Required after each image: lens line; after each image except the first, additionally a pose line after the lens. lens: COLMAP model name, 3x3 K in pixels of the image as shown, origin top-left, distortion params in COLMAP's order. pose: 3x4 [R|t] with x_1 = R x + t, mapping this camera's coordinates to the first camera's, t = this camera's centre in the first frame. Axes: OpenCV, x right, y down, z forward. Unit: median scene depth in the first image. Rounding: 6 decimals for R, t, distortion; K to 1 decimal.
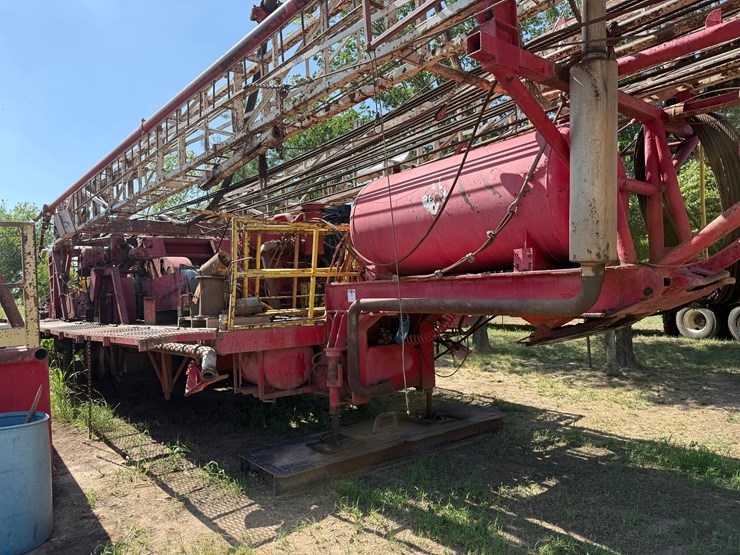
lens RADIAL K [[536.8, 0, 370.0], [0, 536.8, 277.0], [0, 0, 1]] dist [-0.005034, -0.001464]
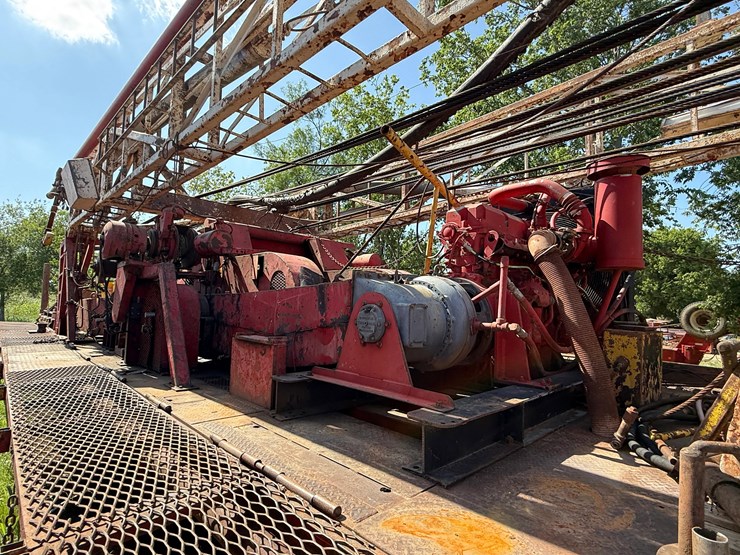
lens RADIAL K [[392.7, 0, 371.1], [0, 392.7, 279.8], [0, 0, 1]] dist [-0.000543, -0.000096]
pose [[0.993023, 0.084036, 0.082721, -0.295123], [-0.079875, 0.995427, -0.052388, 0.001451], [-0.086745, 0.045415, 0.995195, 0.577141]]
